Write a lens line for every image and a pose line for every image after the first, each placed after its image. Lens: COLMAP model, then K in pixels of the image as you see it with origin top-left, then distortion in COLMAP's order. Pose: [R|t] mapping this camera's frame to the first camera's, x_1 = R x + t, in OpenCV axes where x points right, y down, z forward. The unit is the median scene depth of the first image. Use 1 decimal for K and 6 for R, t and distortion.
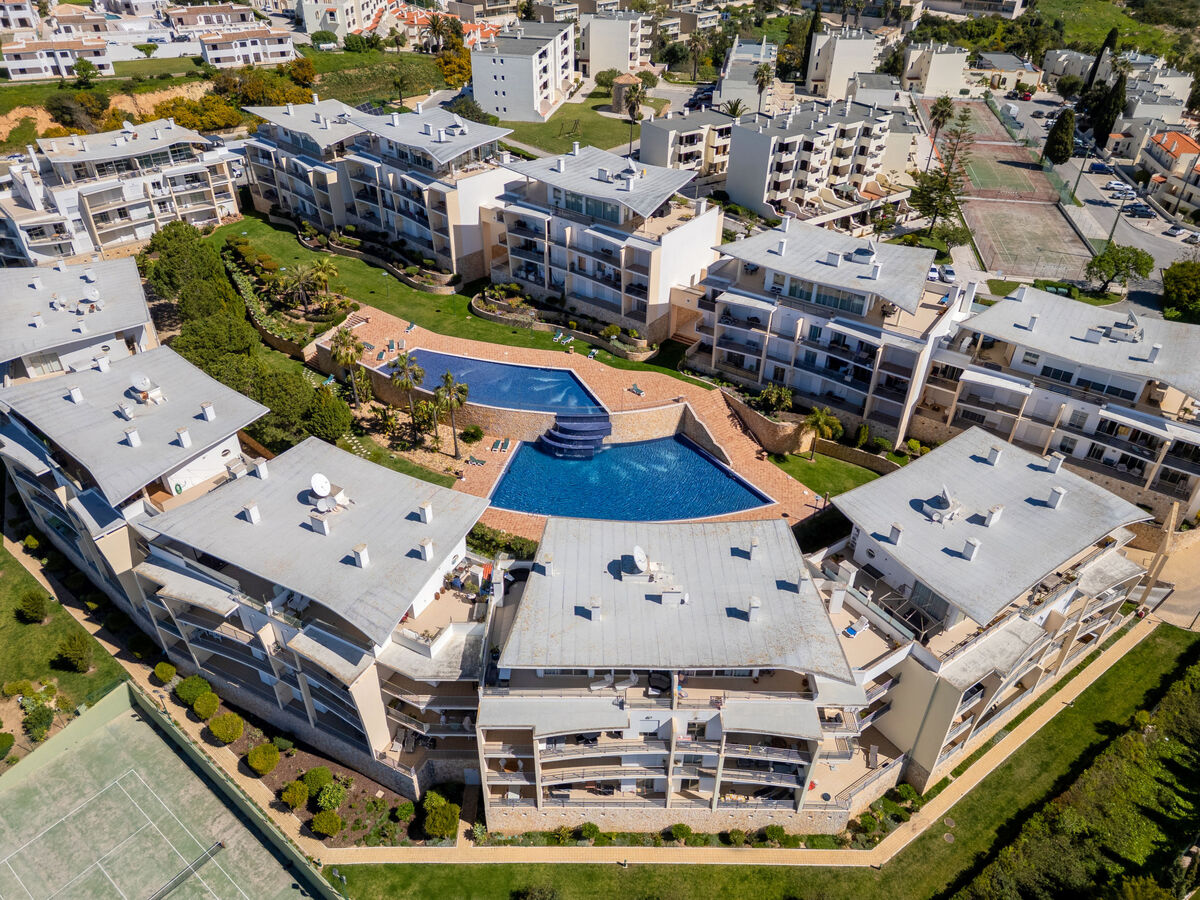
lens RADIAL K [[844.3, 0, 600.0], [0, 844.3, 450.0], [0, 0, 1]] dist [0.081957, -0.085177]
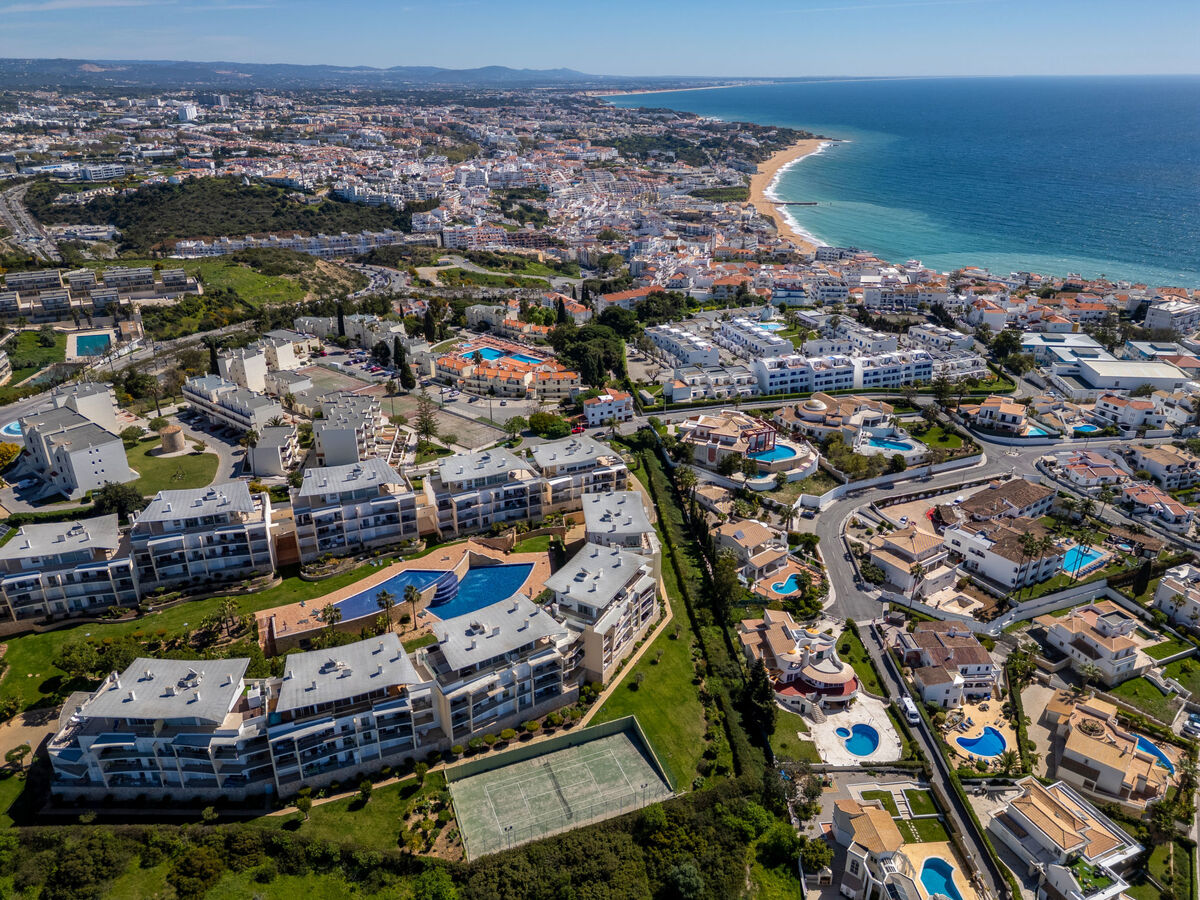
lens RADIAL K [[844.3, 0, 600.0], [0, 844.3, 450.0], [0, 0, 1]] dist [0.081957, -0.085177]
pose [[0.487876, -0.365691, 0.792620, -1.342598], [0.513460, 0.854542, 0.078213, -0.272665], [-0.705929, 0.368820, 0.604679, -0.598244]]
